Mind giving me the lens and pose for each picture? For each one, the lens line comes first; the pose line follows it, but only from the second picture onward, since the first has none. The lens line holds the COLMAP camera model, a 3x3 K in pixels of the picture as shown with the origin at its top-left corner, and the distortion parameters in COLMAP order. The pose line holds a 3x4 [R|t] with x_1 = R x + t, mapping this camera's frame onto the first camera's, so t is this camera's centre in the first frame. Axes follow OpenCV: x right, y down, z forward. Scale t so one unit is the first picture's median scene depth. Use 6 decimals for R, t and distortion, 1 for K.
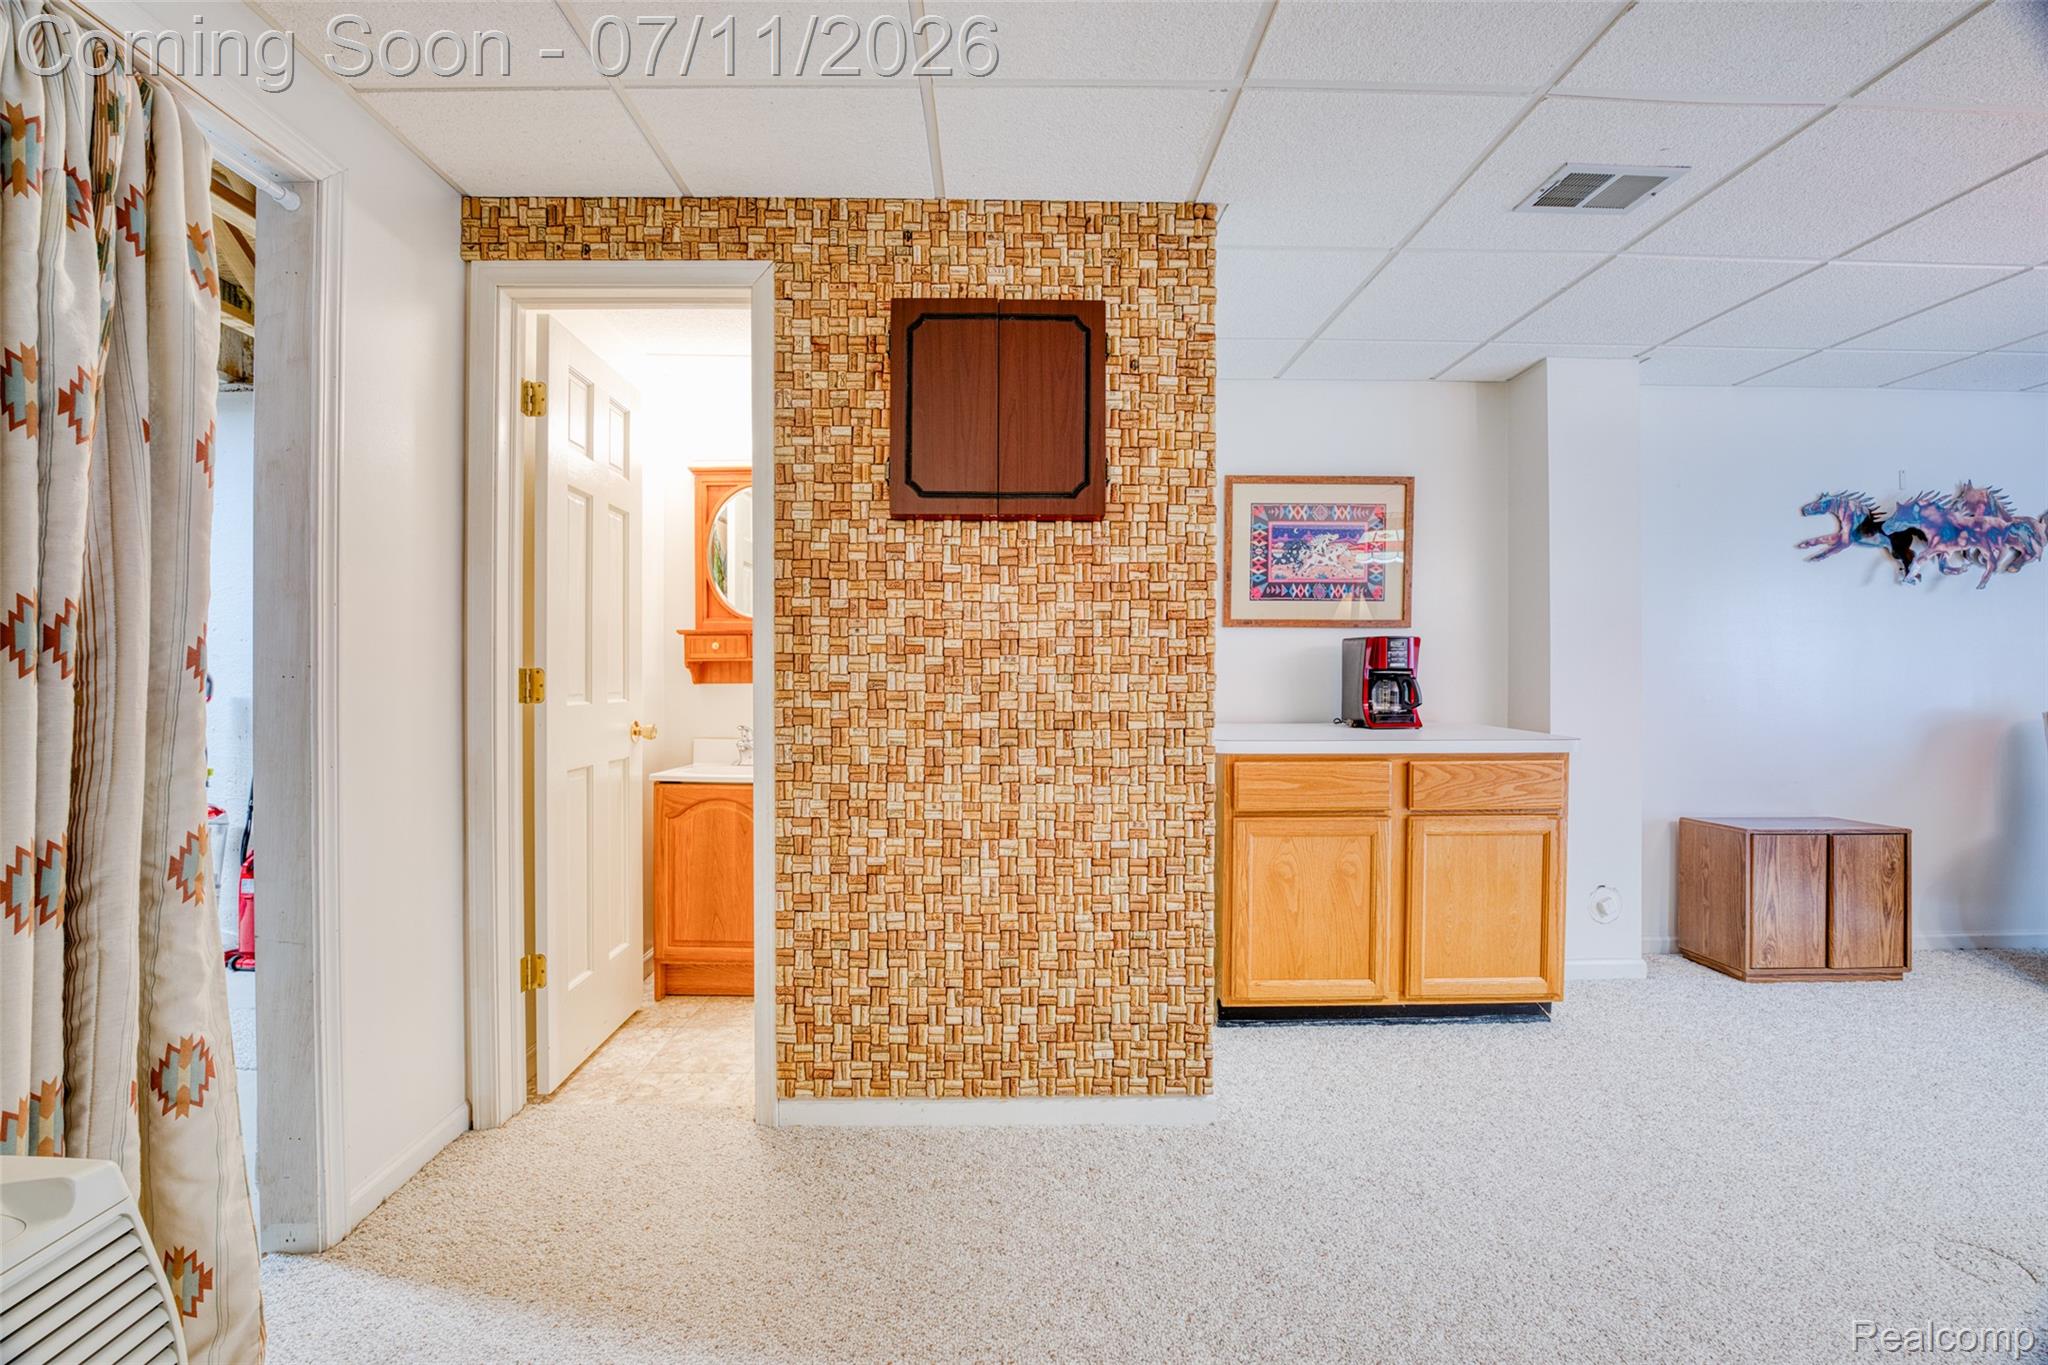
lens RADIAL K [[830.0, 0, 1008.3], [0, 830.0, 680.1], [0, 0, 1]] dist [-0.026296, 0.000048]
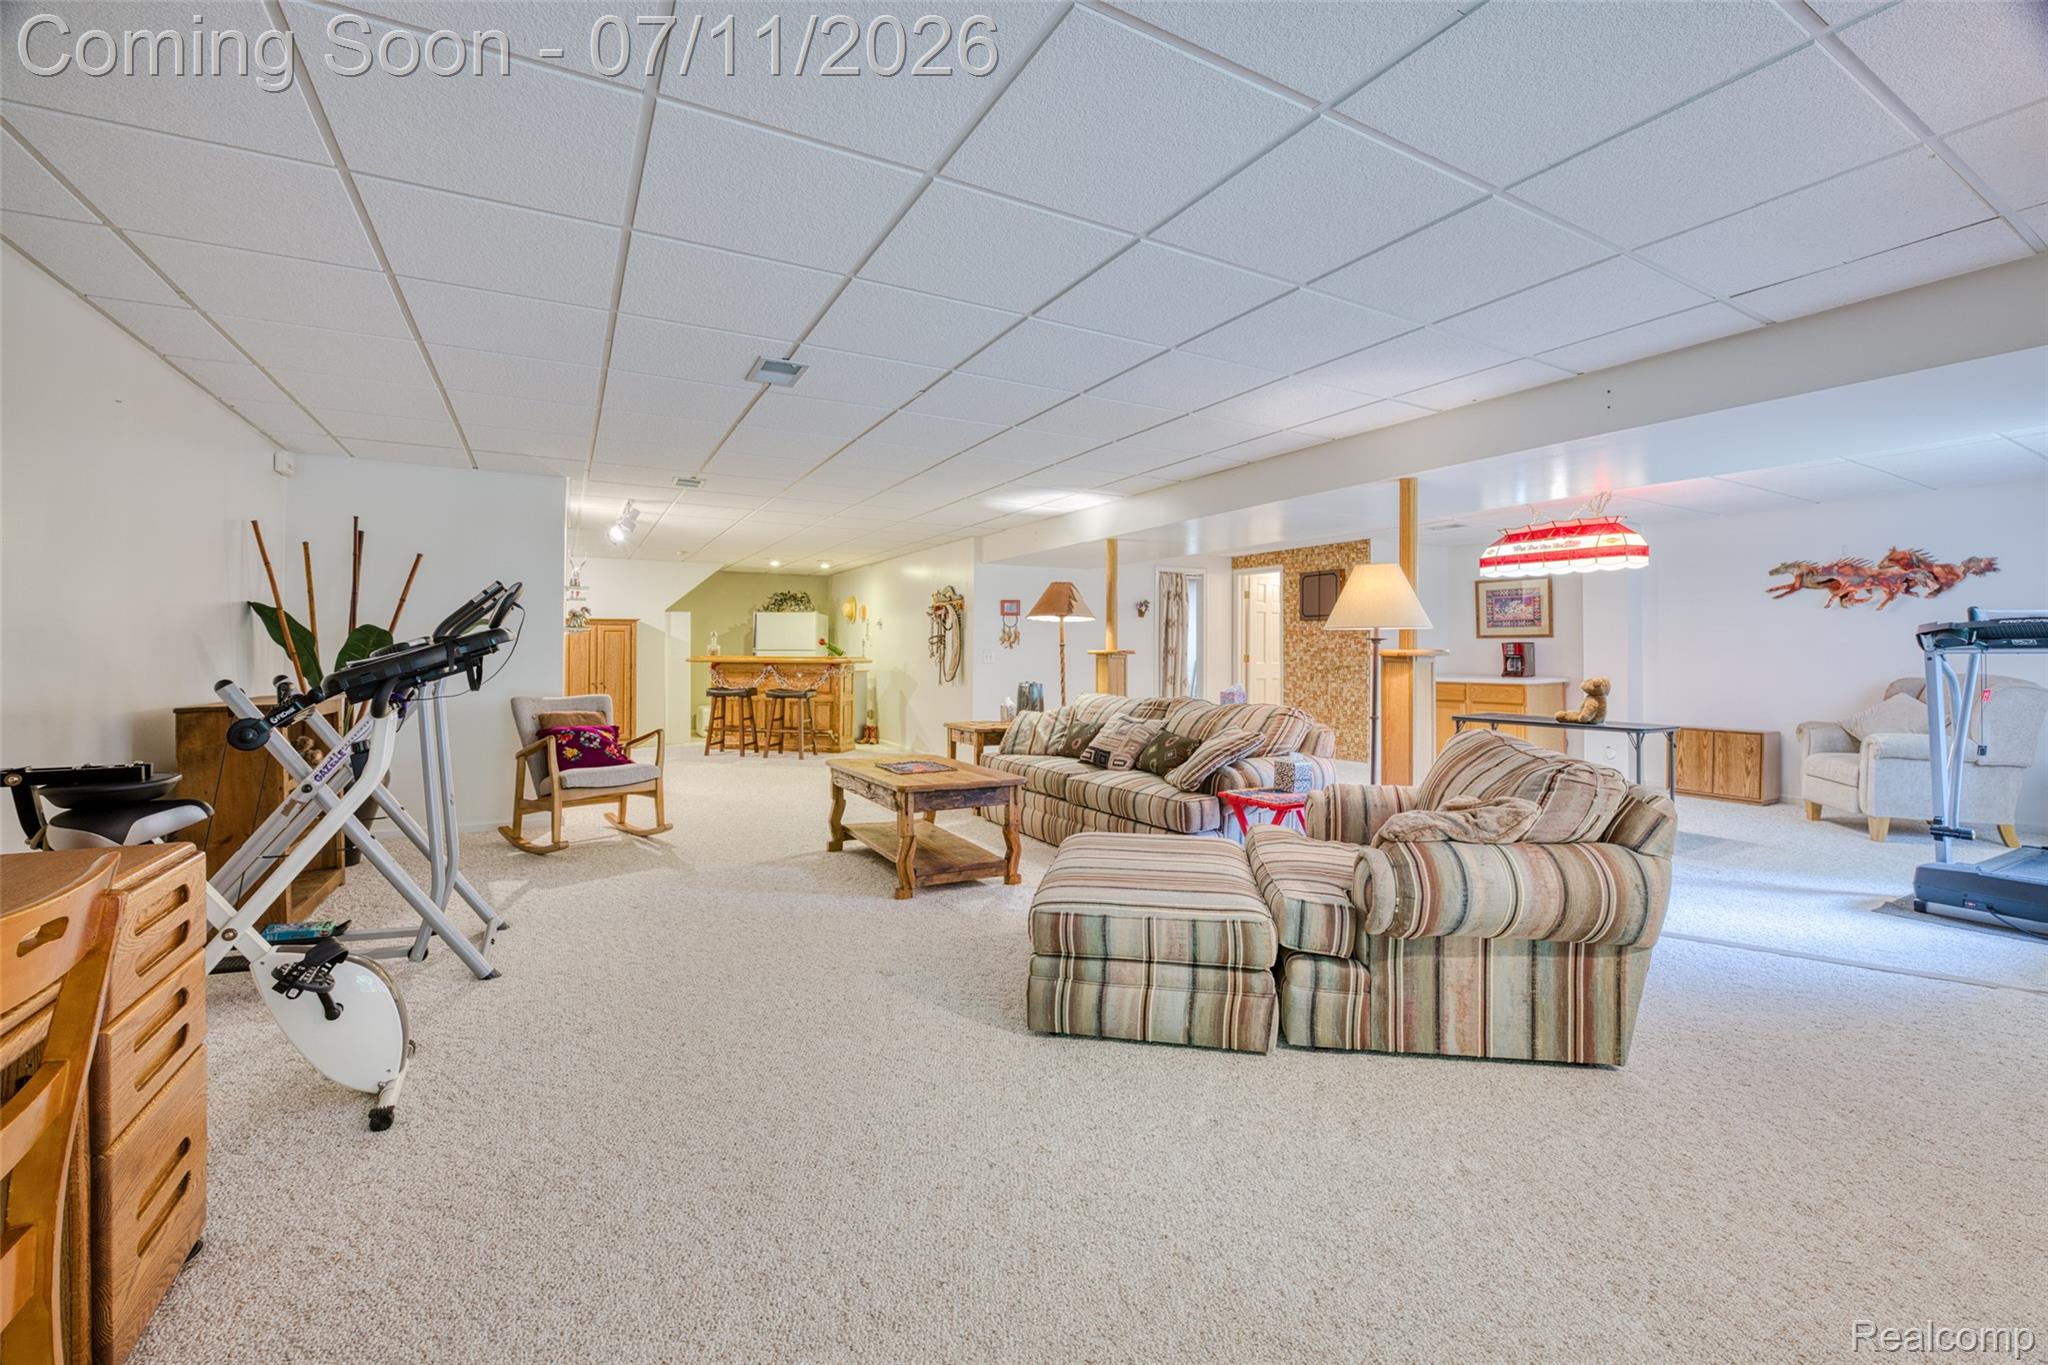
lens RADIAL K [[830.0, 0, 1016.1], [0, 830.0, 679.4], [0, 0, 1]] dist [-0.026296, 0.000048]
pose [[0.495769, 0.026606, -0.868047, 2.838812], [-0.006093, 0.999613, 0.027158, 0.006166], [0.868433, -0.008175, 0.495739, -2.433977]]
